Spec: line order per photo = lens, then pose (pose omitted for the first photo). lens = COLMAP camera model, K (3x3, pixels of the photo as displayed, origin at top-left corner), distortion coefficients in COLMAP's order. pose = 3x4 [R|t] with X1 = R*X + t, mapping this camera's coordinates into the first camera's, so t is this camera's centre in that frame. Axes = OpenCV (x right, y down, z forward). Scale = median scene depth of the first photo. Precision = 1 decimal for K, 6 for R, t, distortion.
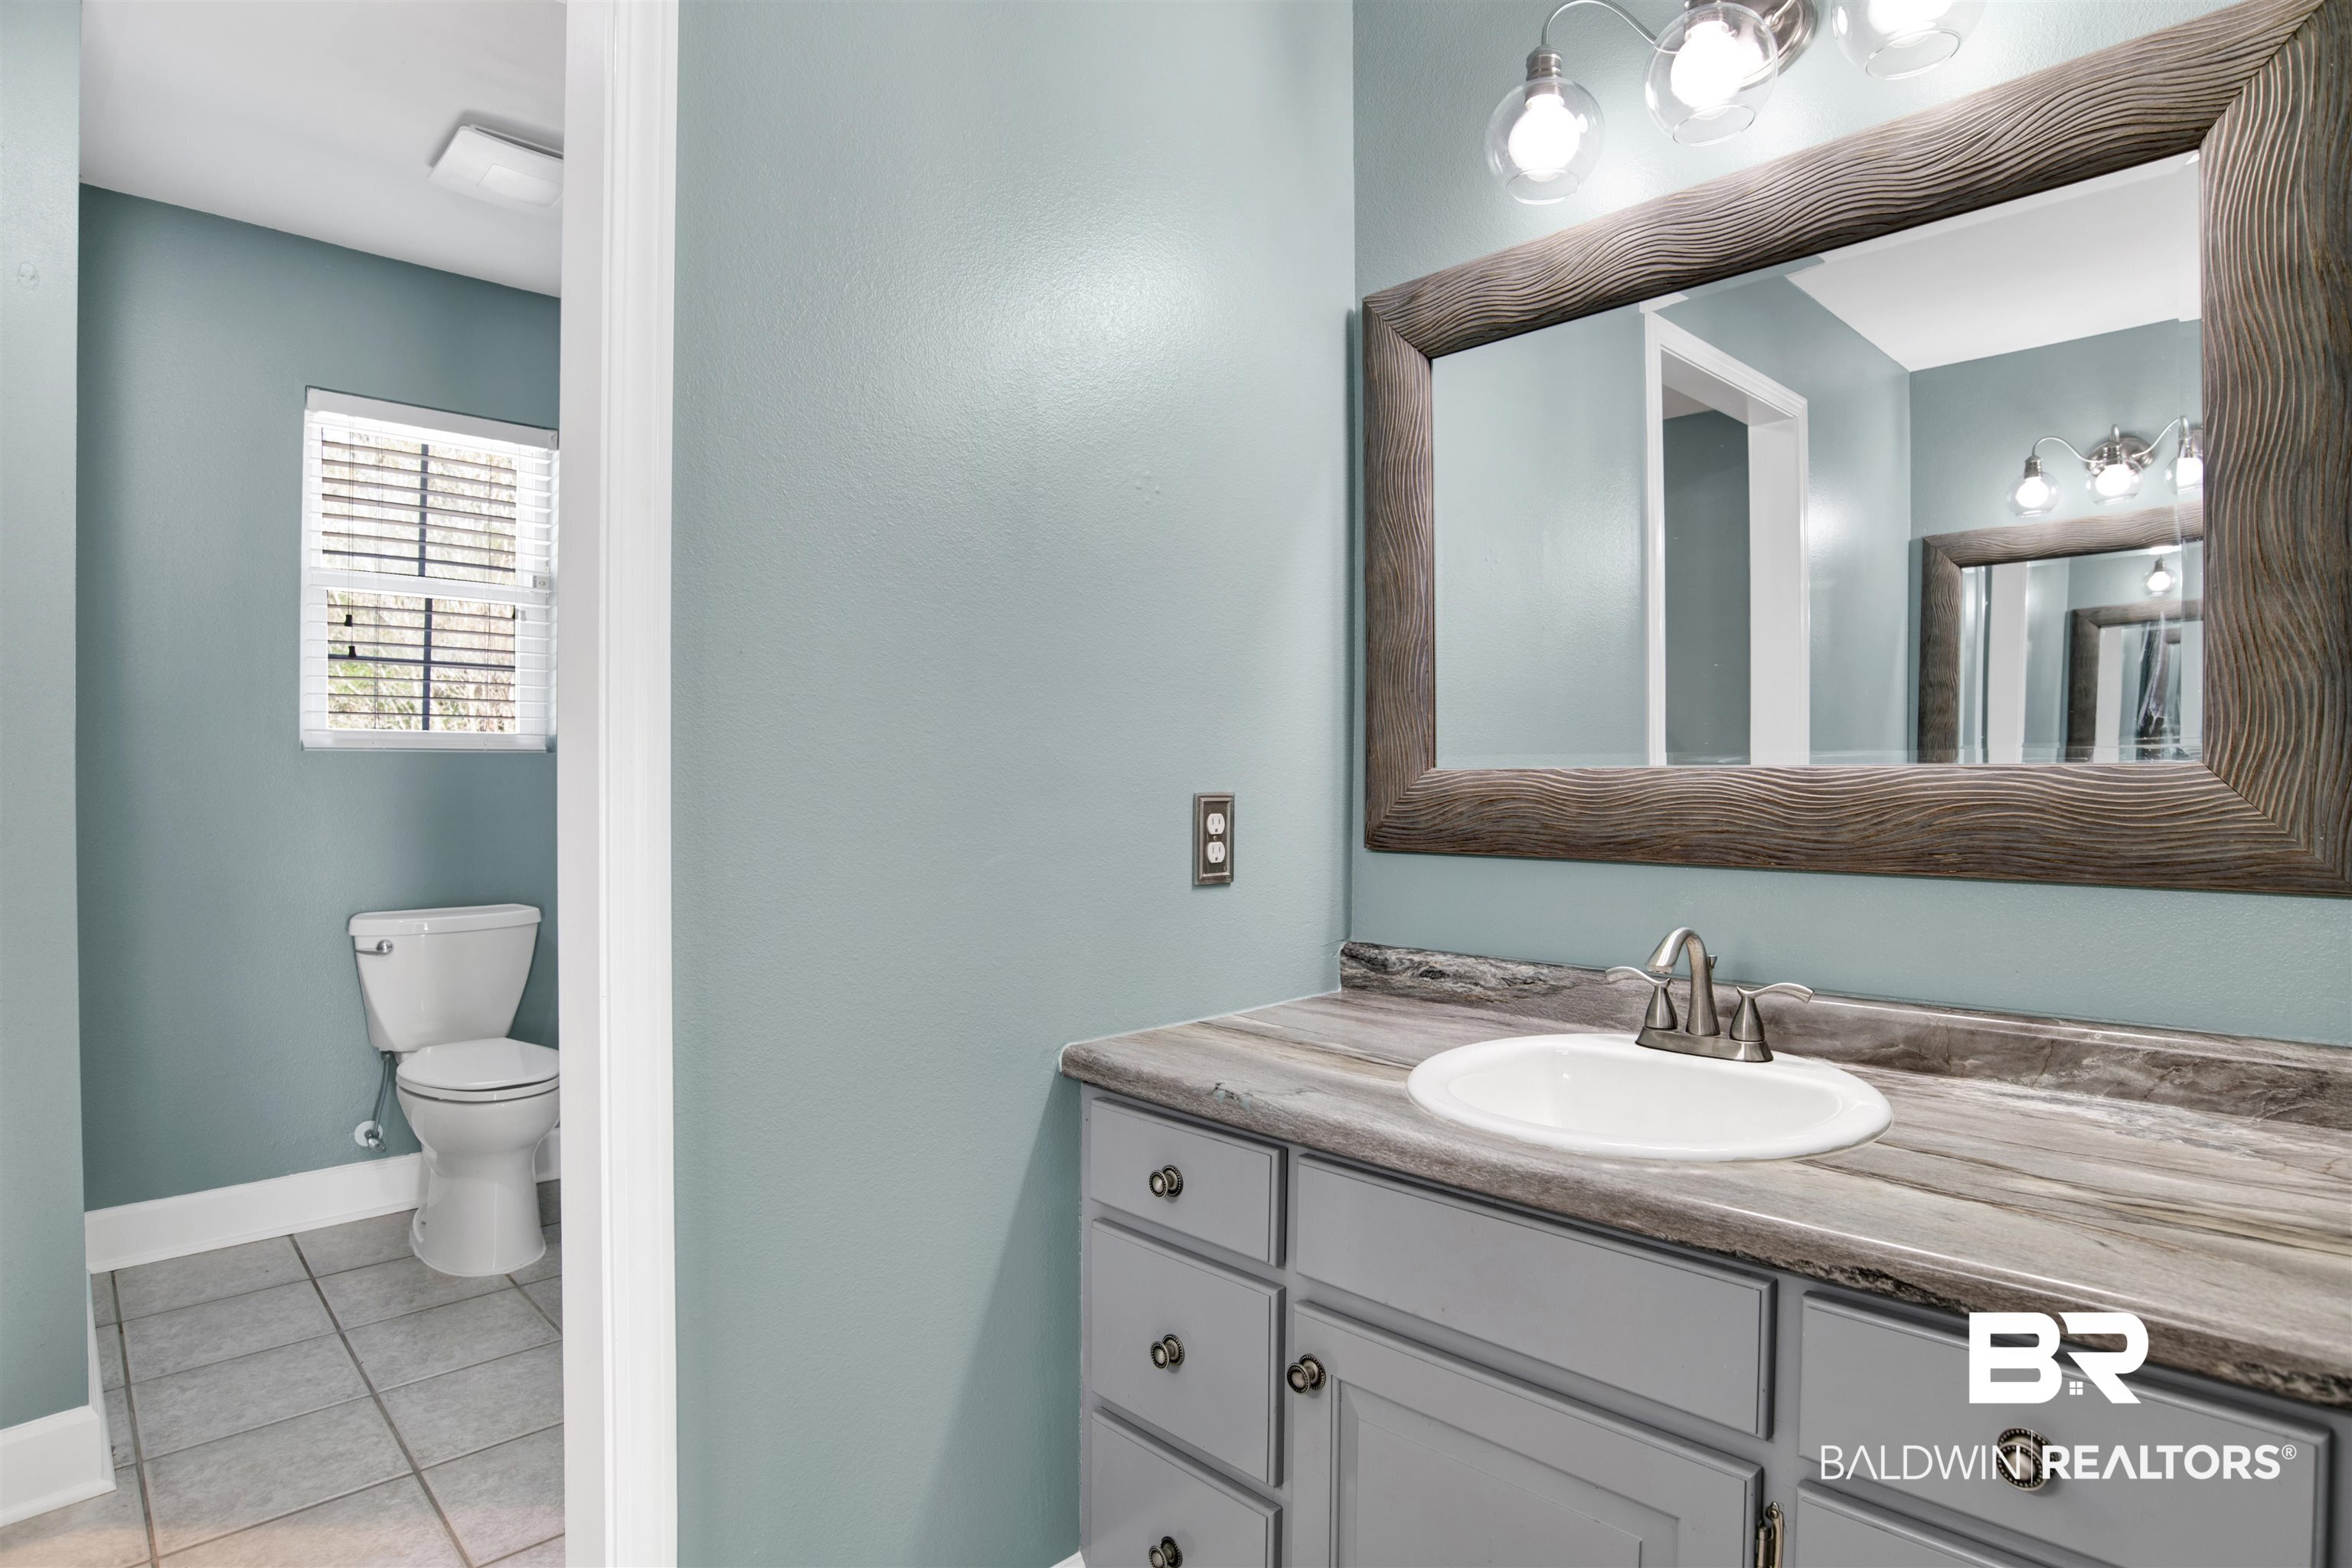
lens RADIAL K [[1250.0, 0, 1219.7], [0, 1250.0, 783.2], [0, 0, 1]] dist [-0.052317, 0.035727]
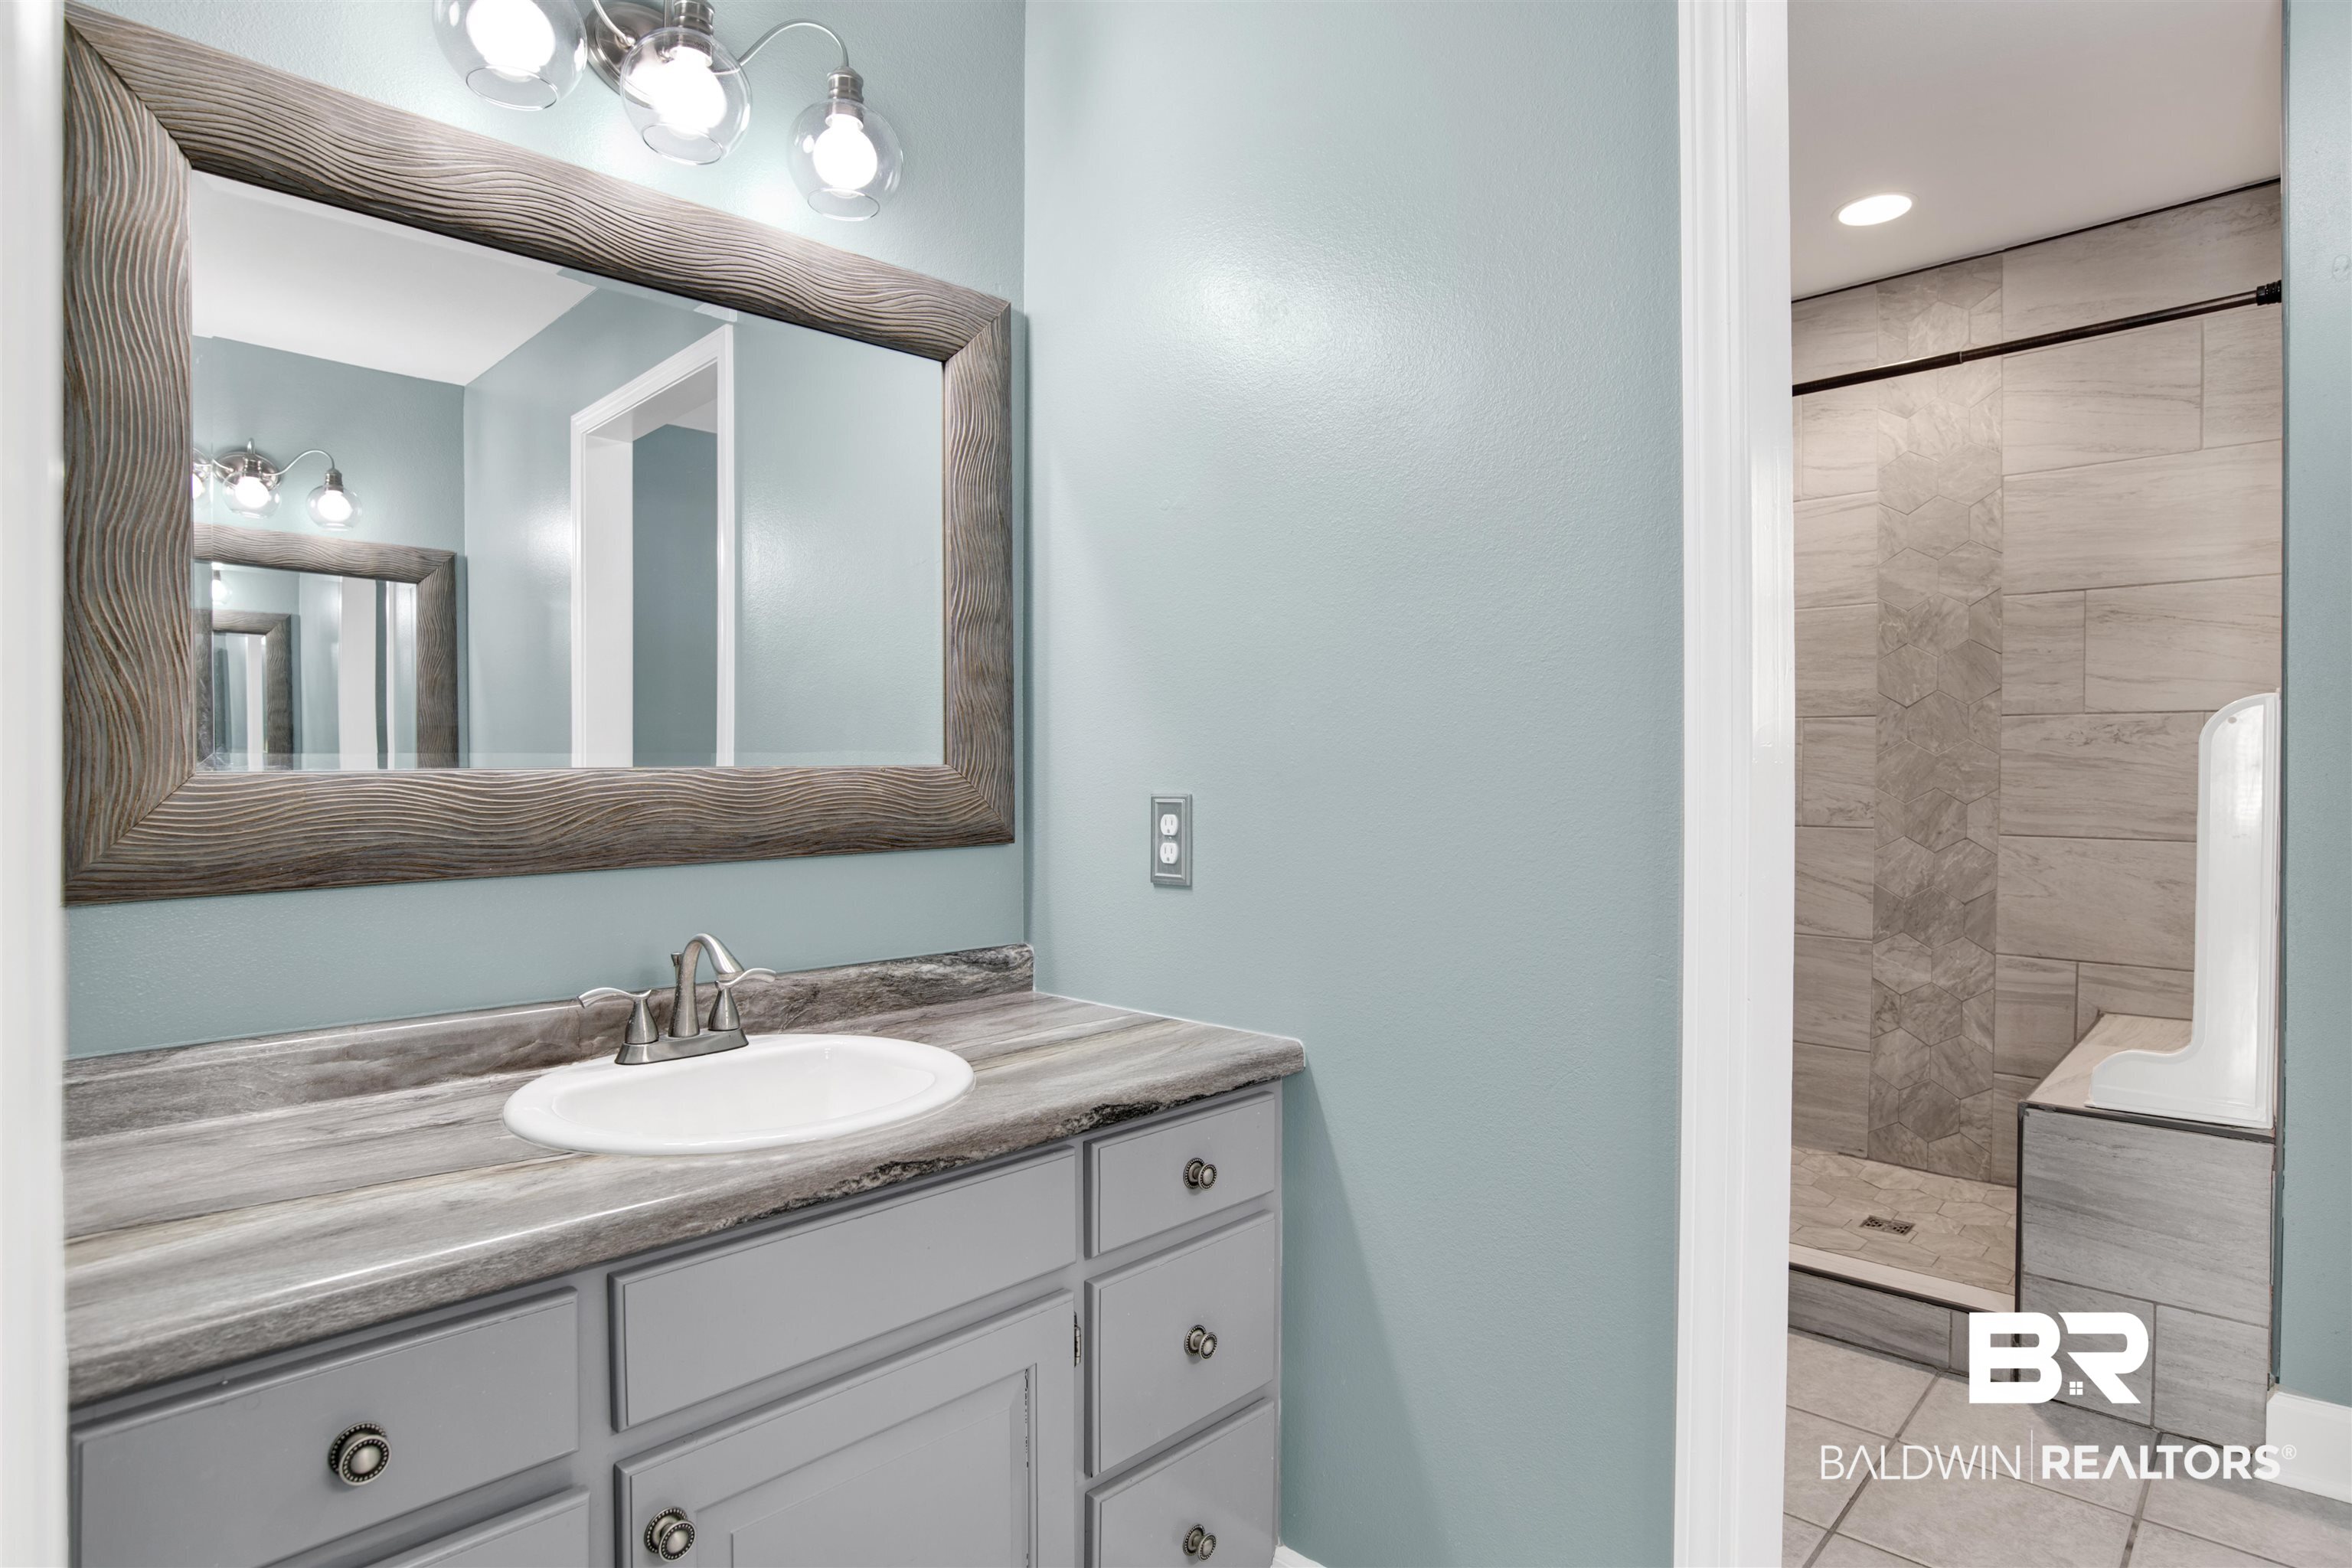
lens RADIAL K [[1200.3, 0, 1220.9], [0, 1200.3, 806.7], [0, 0, 1]] dist [-0.064270, -0.000489]
pose [[-0.026280, -0.011909, 0.999584, -0.570721], [0.000695, 0.999929, 0.011931, 0.003299], [-0.999654, 0.001008, -0.026269, 0.562484]]
